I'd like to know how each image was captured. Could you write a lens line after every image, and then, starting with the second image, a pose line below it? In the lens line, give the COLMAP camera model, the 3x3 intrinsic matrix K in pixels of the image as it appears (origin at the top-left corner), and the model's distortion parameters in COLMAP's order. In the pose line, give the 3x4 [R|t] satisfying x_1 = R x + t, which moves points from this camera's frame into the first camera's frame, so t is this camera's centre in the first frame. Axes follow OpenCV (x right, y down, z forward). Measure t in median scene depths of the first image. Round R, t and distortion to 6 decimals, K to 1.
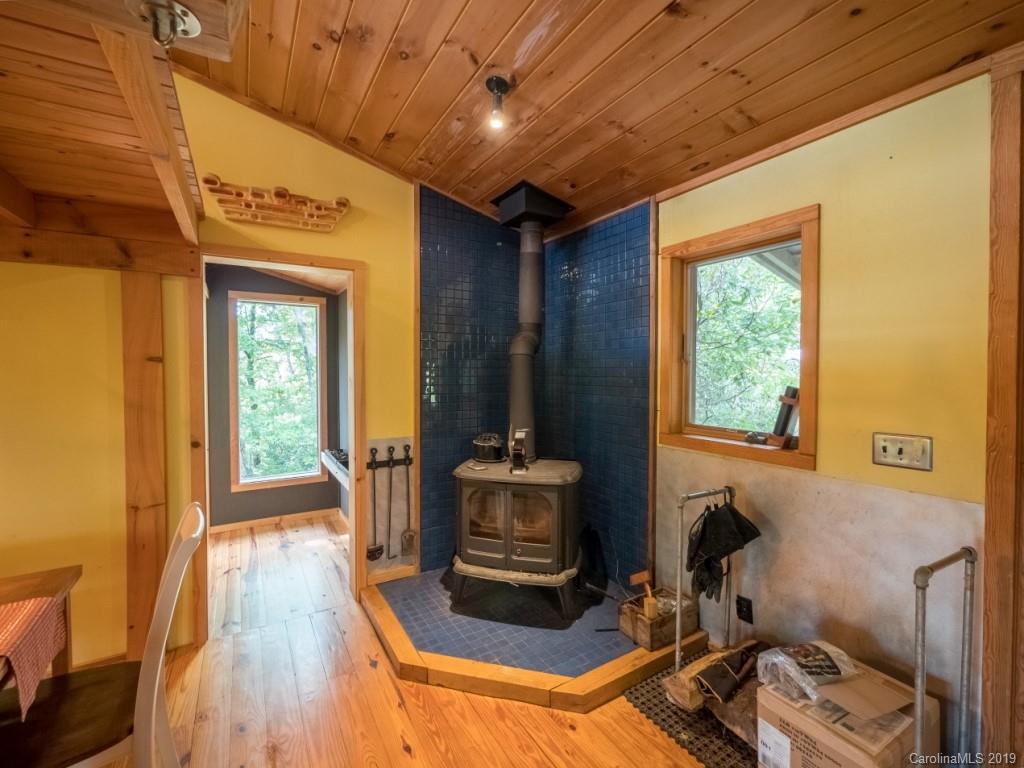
lens RADIAL K [[439.1, 0, 506.1], [0, 439.1, 376.6], [0, 0, 1]] dist [-0.002607, 0.000431]
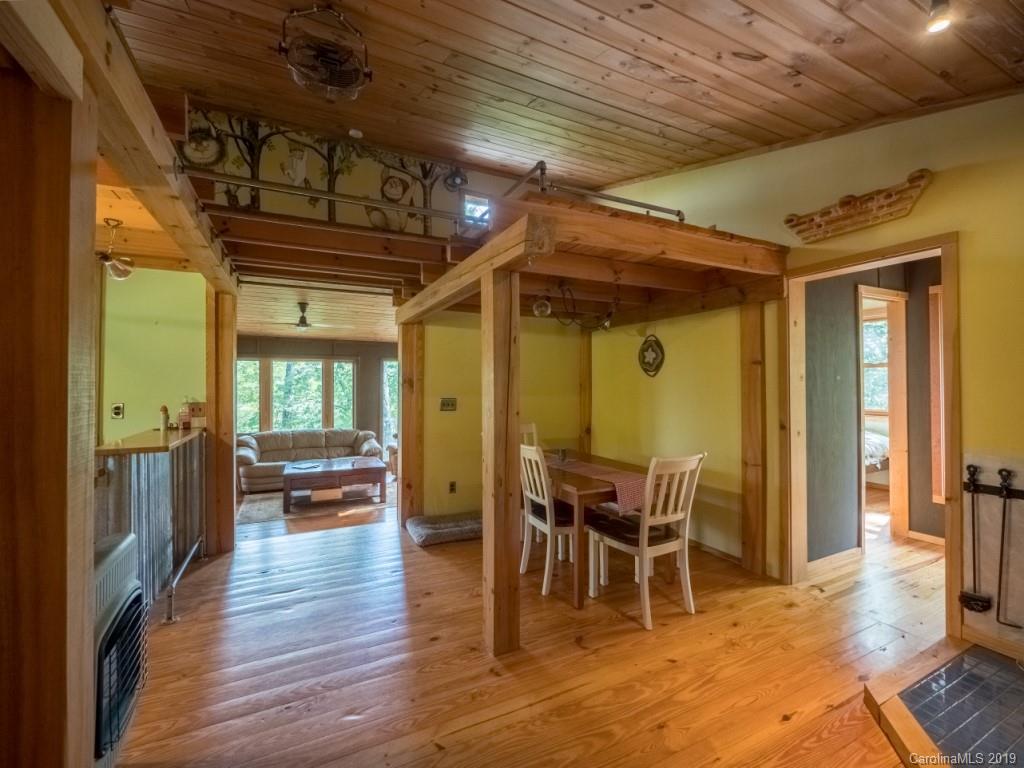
lens RADIAL K [[439.1, 0, 506.1], [0, 439.1, 376.6], [0, 0, 1]] dist [-0.002607, 0.000431]
pose [[-0.083638, -0.010691, -0.996439, 0.590308], [-0.013090, 0.999868, -0.009629, 0.026665], [0.996410, 0.012238, -0.083766, 0.263692]]
